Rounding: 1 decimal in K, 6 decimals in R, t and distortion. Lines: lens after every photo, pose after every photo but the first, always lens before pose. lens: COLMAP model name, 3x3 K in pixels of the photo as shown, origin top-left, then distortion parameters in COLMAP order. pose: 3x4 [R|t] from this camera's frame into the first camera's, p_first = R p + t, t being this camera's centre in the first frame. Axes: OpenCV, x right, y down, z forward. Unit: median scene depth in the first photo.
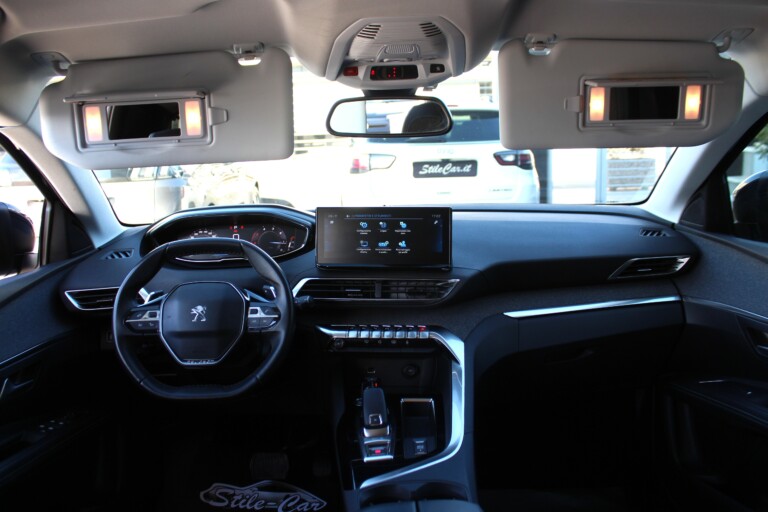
lens RADIAL K [[675.1, 0, 382.6], [0, 675.1, 257.2], [0, 0, 1]] dist [-0.175517, 0.149724]
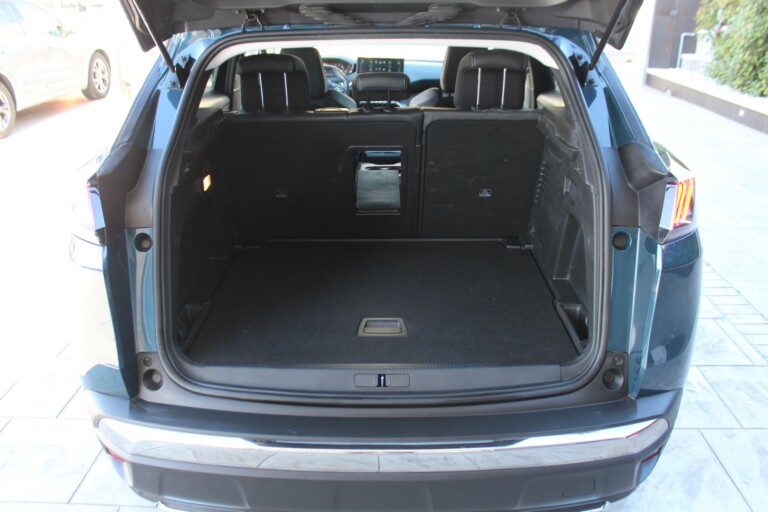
lens RADIAL K [[675.1, 0, 382.6], [0, 675.1, 257.2], [0, 0, 1]] dist [-0.175517, 0.149724]
pose [[0.998763, 0.044326, -0.022535, 0.111688], [-0.038807, 0.978180, 0.204104, 0.178589], [0.031091, -0.202977, 0.978690, -1.969890]]
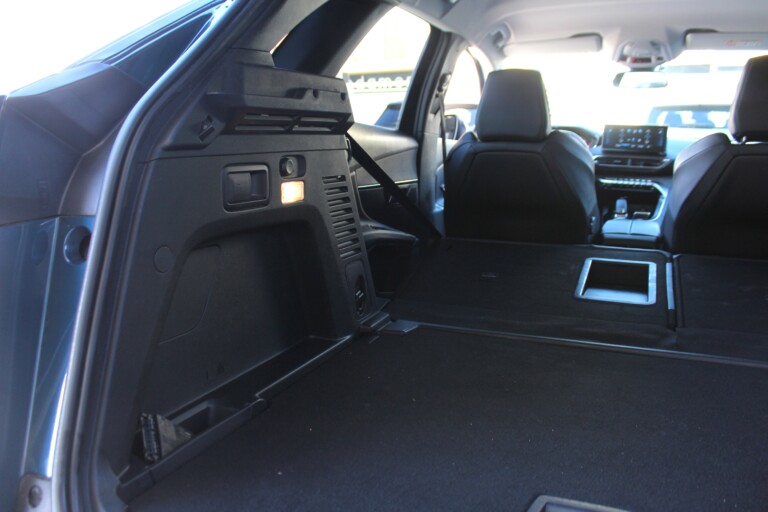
lens RADIAL K [[675.1, 0, 382.6], [0, 675.1, 257.2], [0, 0, 1]] dist [-0.175517, 0.149724]
pose [[0.915695, 0.113951, -0.385380, 0.117624], [-0.113503, 0.993248, 0.023996, 0.391619], [0.385512, 0.021769, 0.922446, -1.242389]]
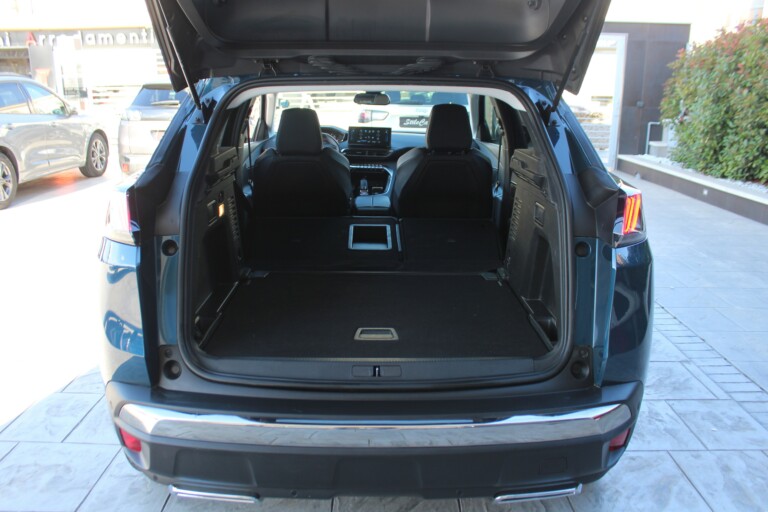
lens RADIAL K [[675.1, 0, 382.6], [0, 675.1, 257.2], [0, 0, 1]] dist [-0.175517, 0.149724]
pose [[0.998864, 0.047629, -0.001423, 0.094647], [-0.047443, 0.996869, 0.063254, 0.334404], [0.004431, -0.063114, 0.997996, -2.199935]]
